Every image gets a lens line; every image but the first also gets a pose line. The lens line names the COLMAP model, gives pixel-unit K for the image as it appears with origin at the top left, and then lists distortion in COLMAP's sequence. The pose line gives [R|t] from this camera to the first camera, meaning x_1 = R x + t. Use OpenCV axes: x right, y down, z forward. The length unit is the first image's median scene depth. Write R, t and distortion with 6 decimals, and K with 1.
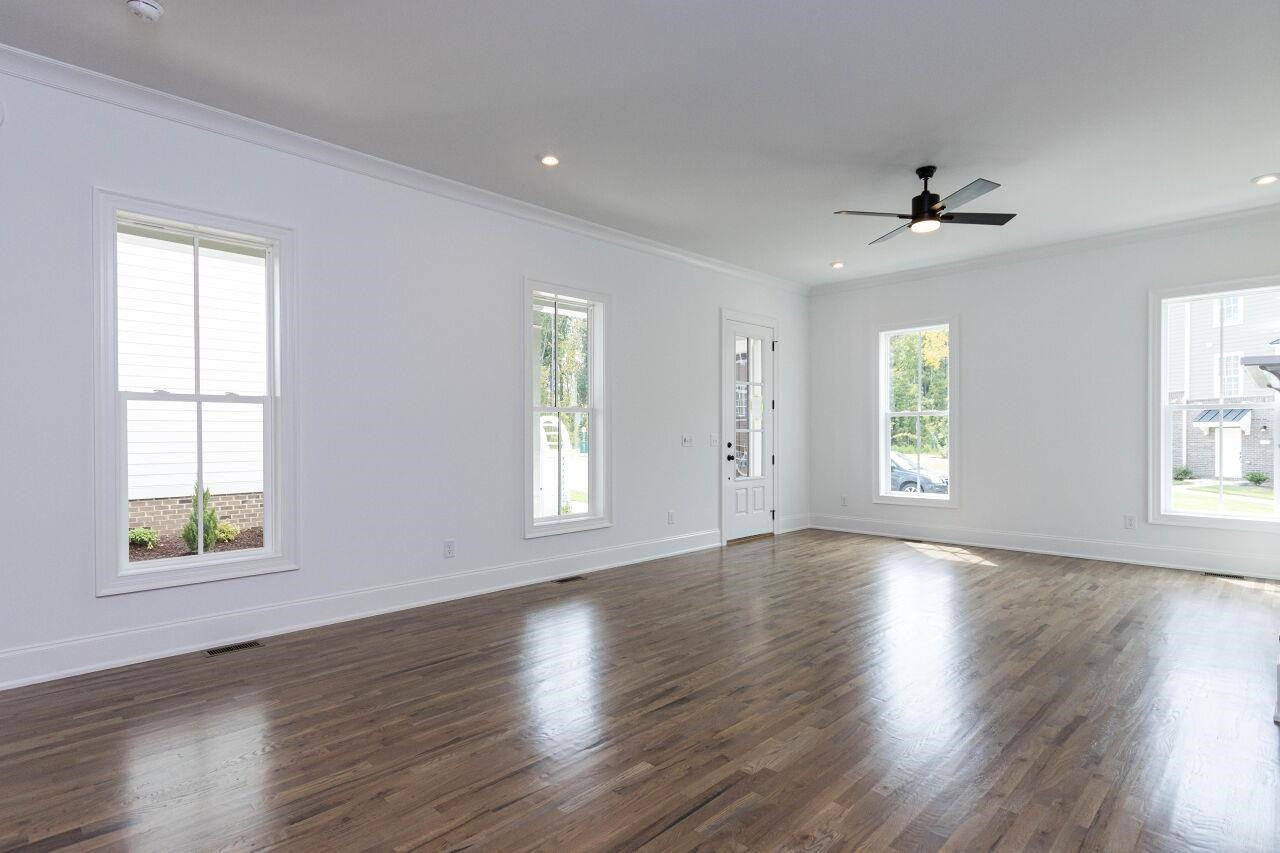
lens RADIAL K [[661.8, 0, 636.1], [0, 661.8, 431.2], [0, 0, 1]] dist [0.001558, 0.001109]
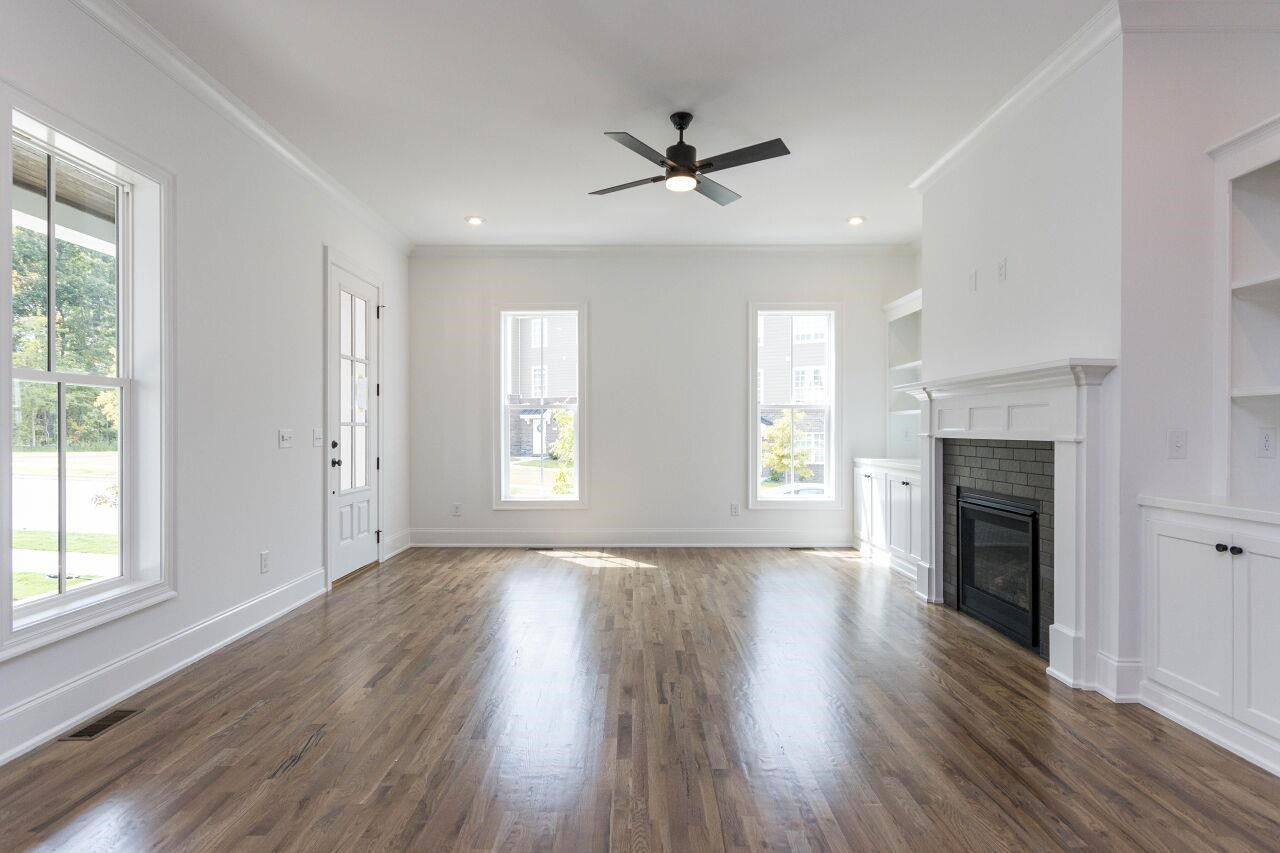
lens RADIAL K [[661.8, 0, 638.6], [0, 661.8, 435.0], [0, 0, 1]] dist [0.001558, 0.001109]
pose [[0.704021, -0.001715, 0.710178, -0.149255], [-0.006043, 0.999946, 0.008405, 0.003472], [-0.710154, -0.010209, 0.703972, 0.328671]]
